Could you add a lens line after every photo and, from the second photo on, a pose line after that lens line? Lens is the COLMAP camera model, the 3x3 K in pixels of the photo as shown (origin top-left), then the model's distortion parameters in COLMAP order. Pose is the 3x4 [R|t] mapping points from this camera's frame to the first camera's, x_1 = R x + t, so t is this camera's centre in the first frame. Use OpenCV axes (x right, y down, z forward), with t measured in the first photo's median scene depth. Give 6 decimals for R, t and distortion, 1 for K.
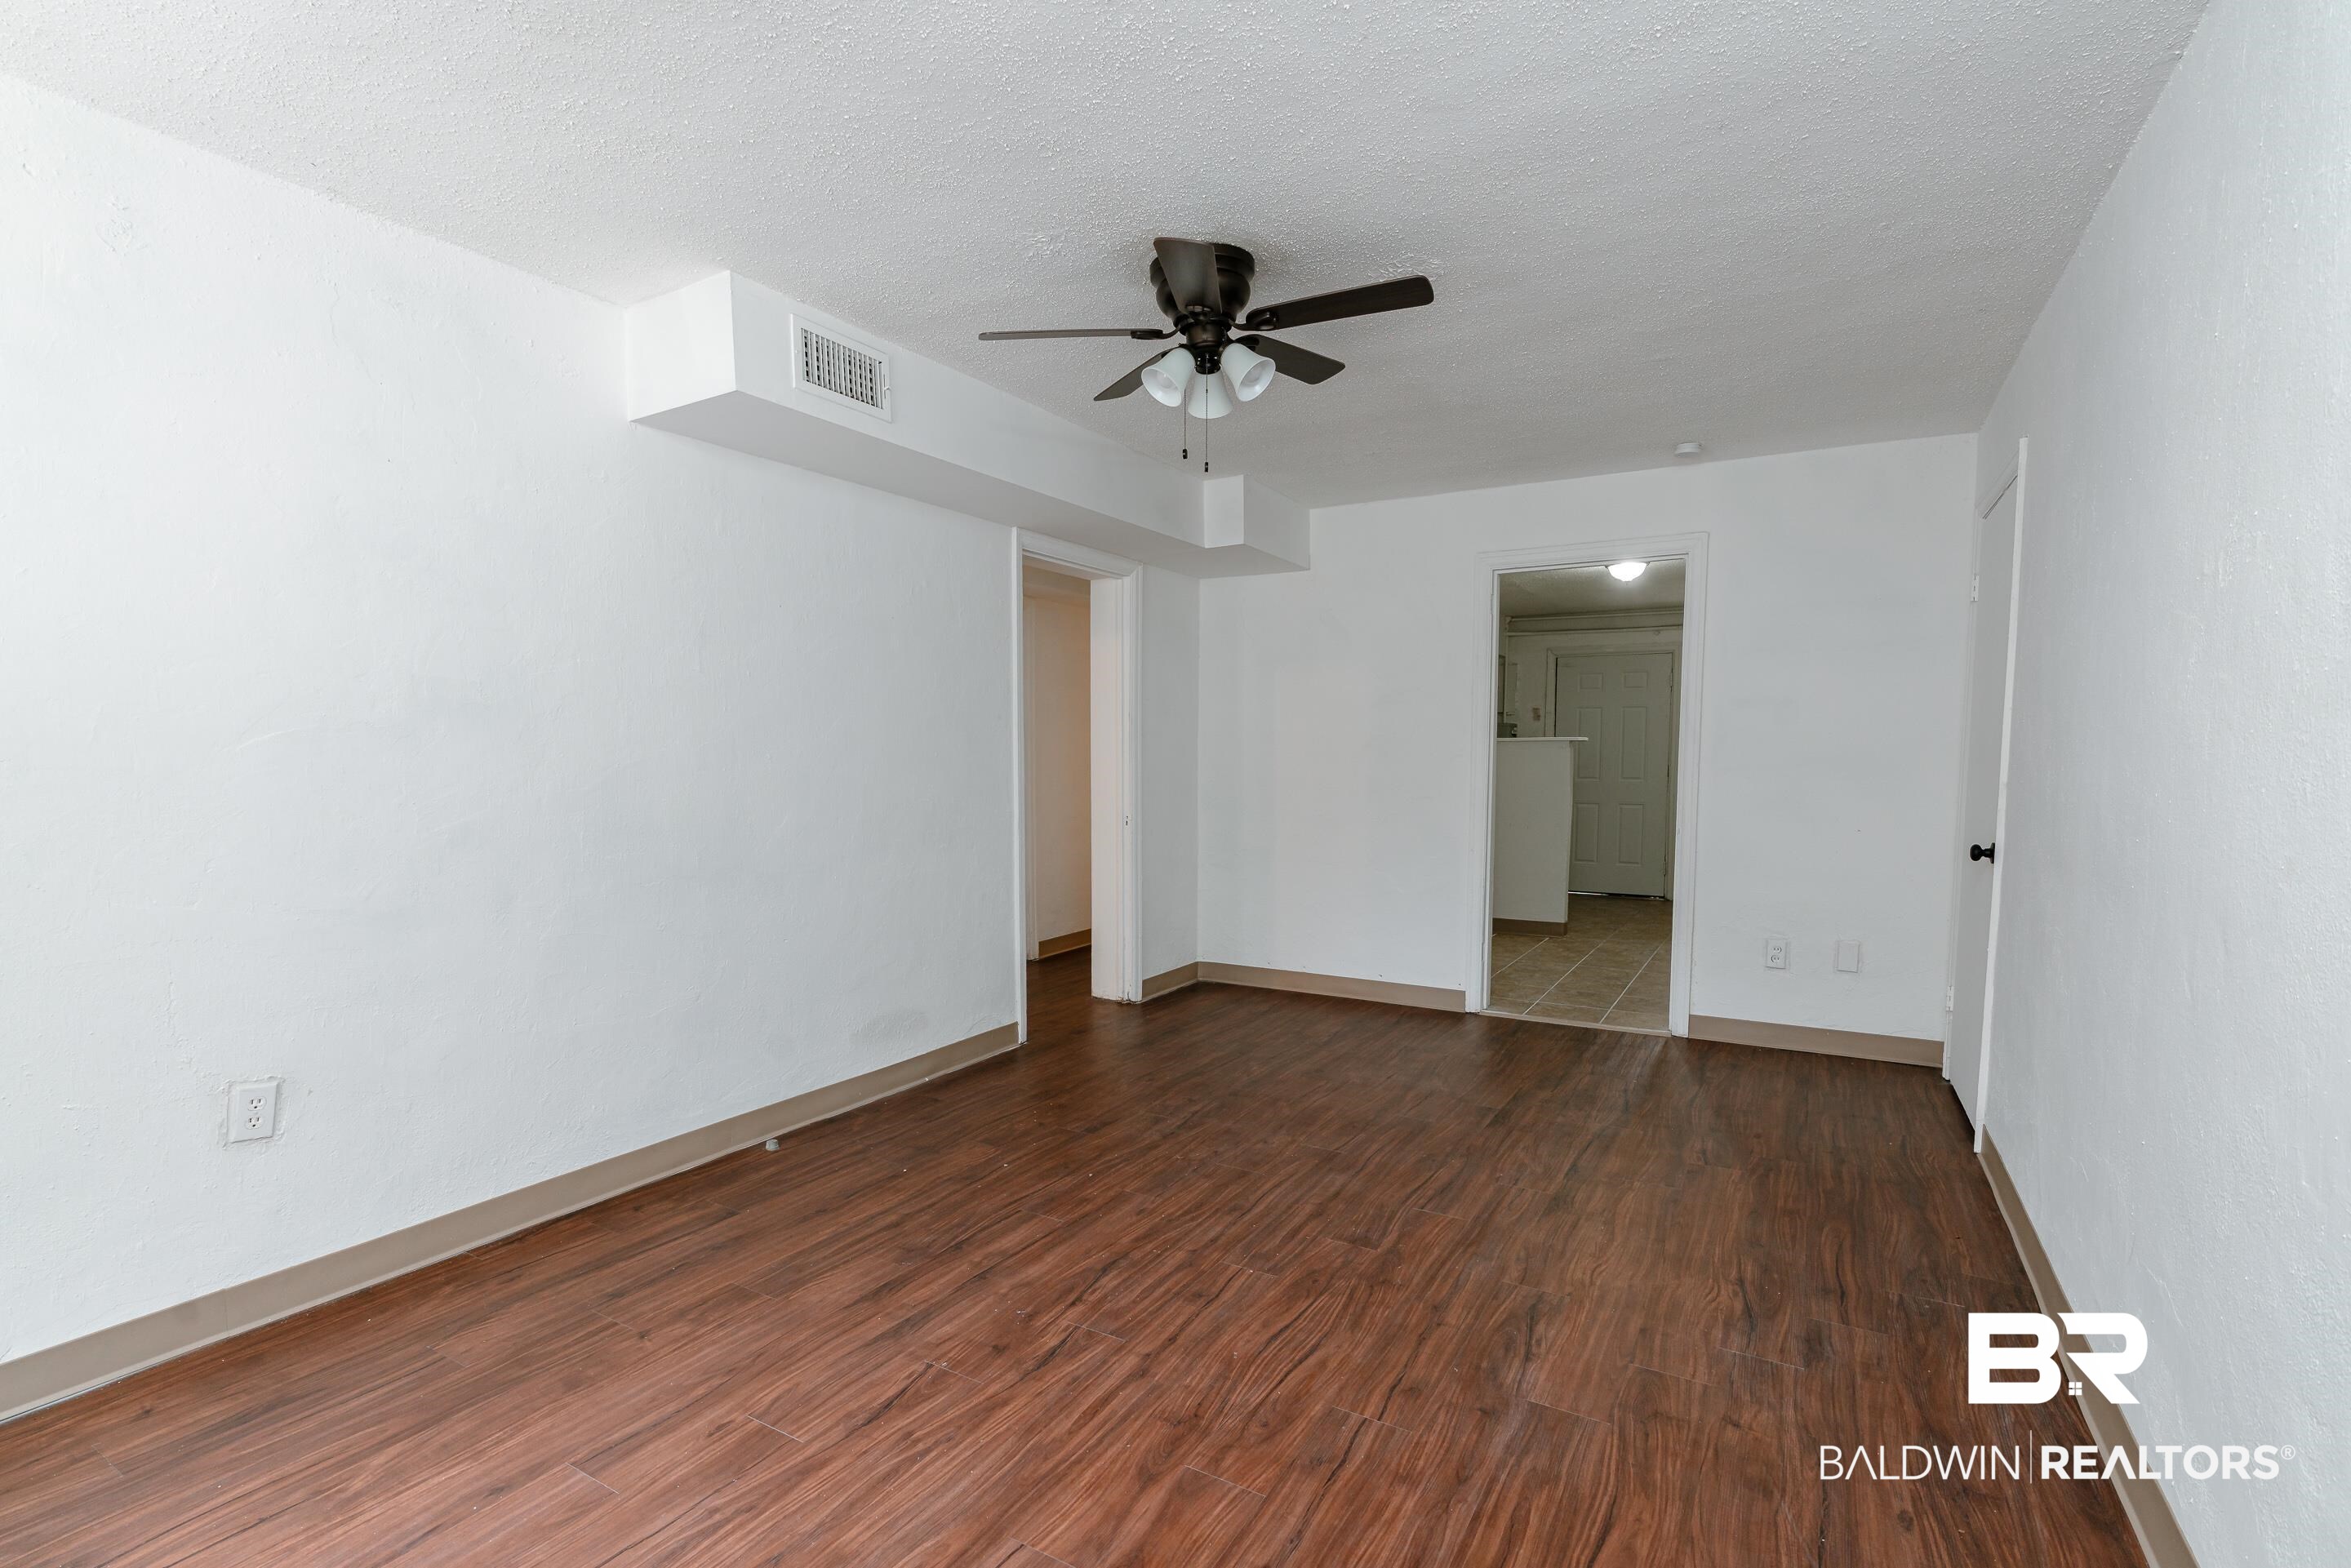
lens RADIAL K [[1071.8, 0, 1184.1], [0, 1071.8, 834.7], [0, 0, 1]] dist [-0.015970, 0.007976]
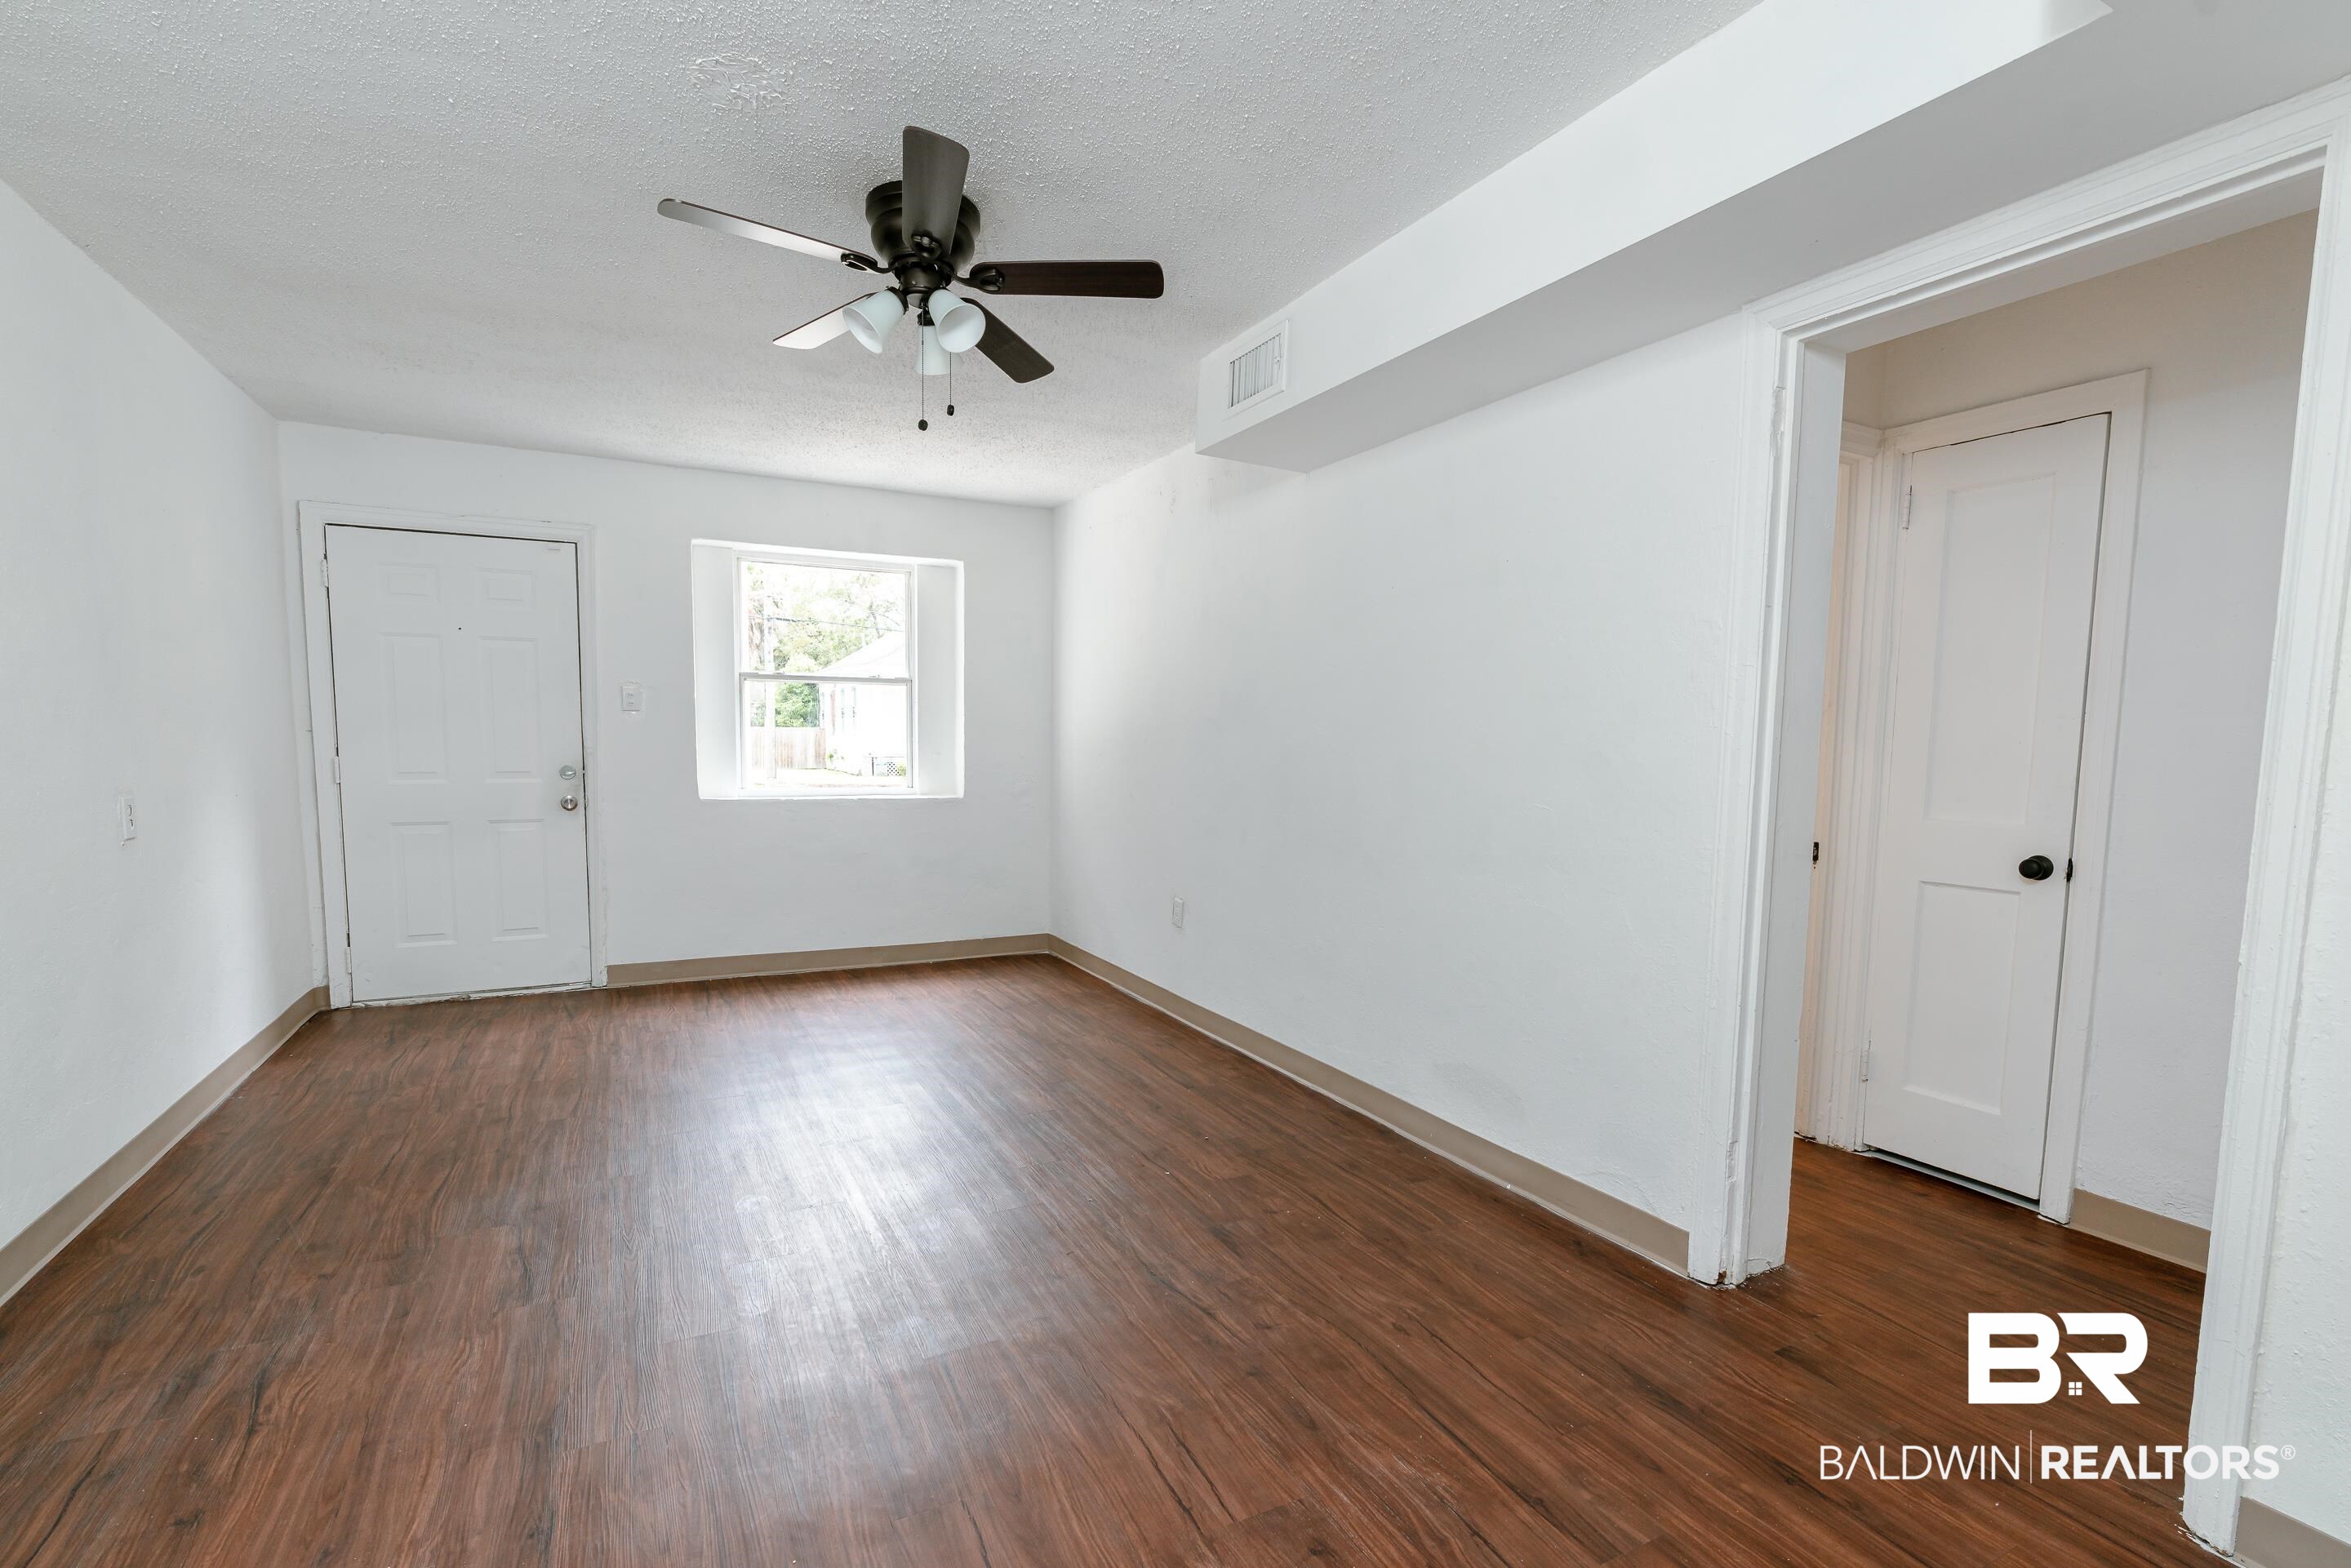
lens RADIAL K [[1069.5, 0, 1180.7], [0, 1069.5, 838.9], [0, 0, 1]] dist [-0.017725, 0.007631]
pose [[-0.532112, 0.071518, -0.843648, 0.664271], [-0.076547, 0.988282, 0.132060, -0.118586], [0.843206, 0.134849, -0.520402, 1.617235]]
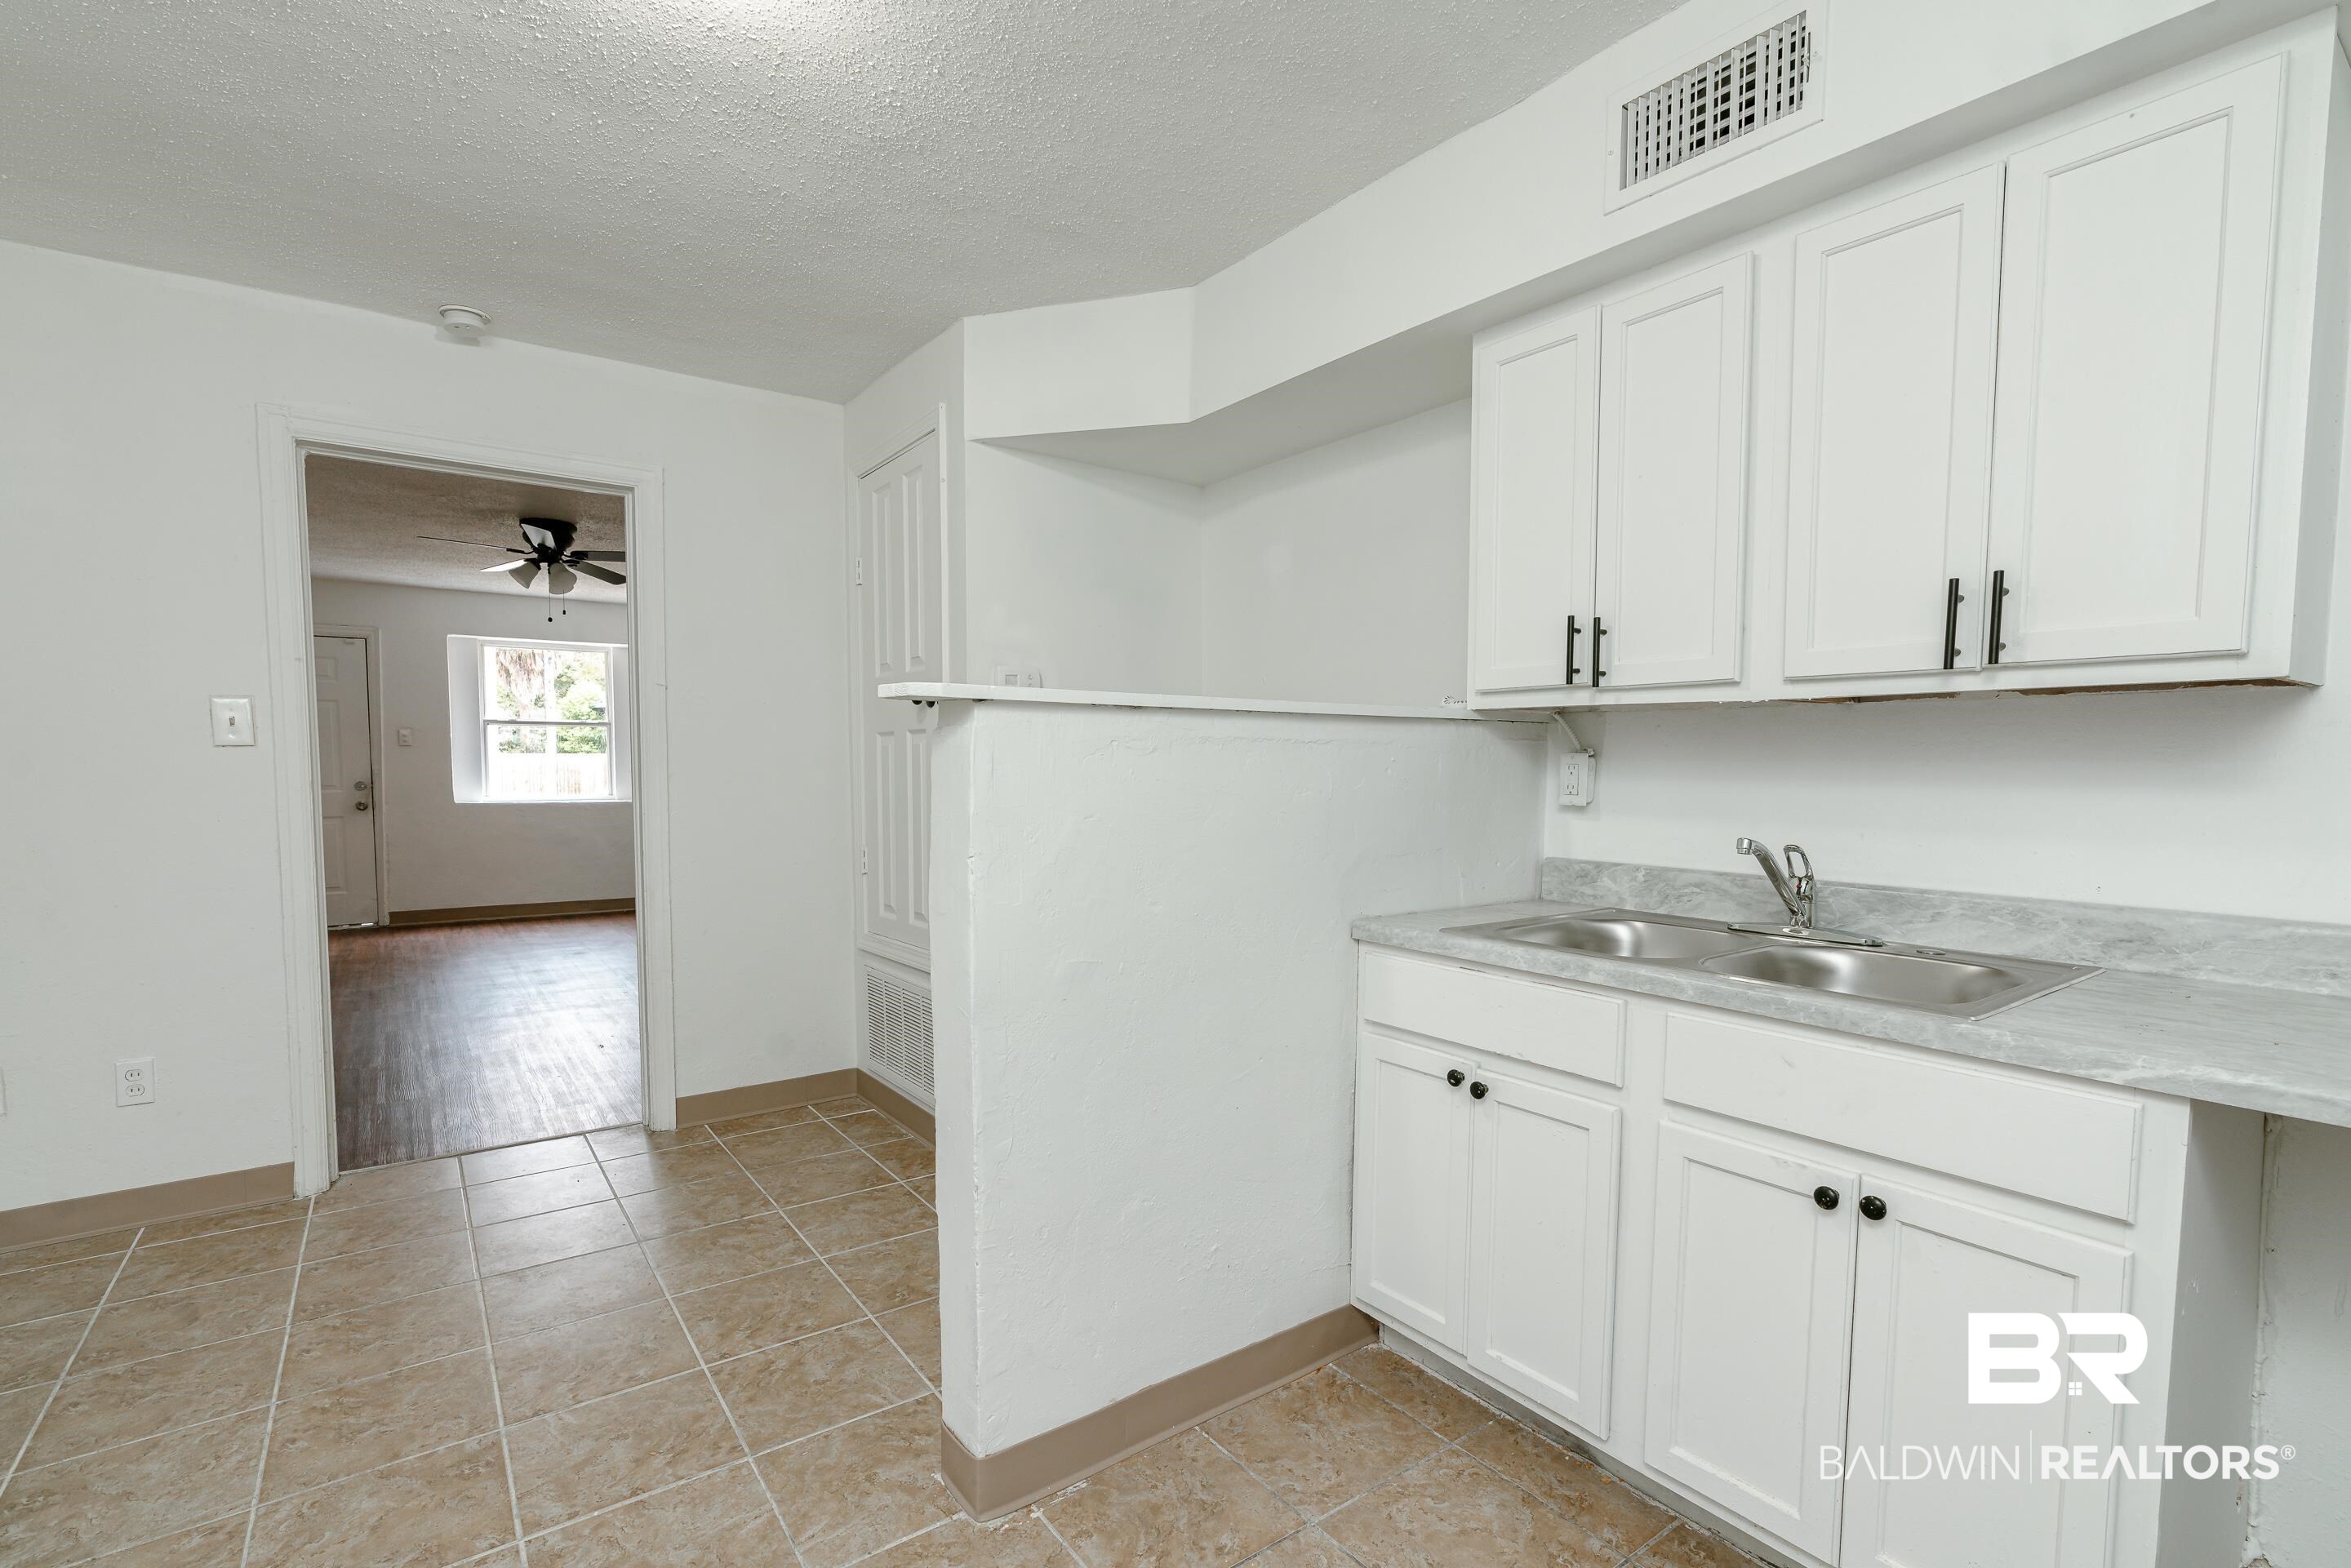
lens RADIAL K [[1071.8, 0, 1184.1], [0, 1071.8, 834.7], [0, 0, 1]] dist [-0.015970, 0.007976]
pose [[-0.391129, 0.060418, -0.918351, 1.371735], [-0.072321, 0.992740, 0.096114, -0.204551], [0.917490, 0.104009, -0.383919, 2.783272]]
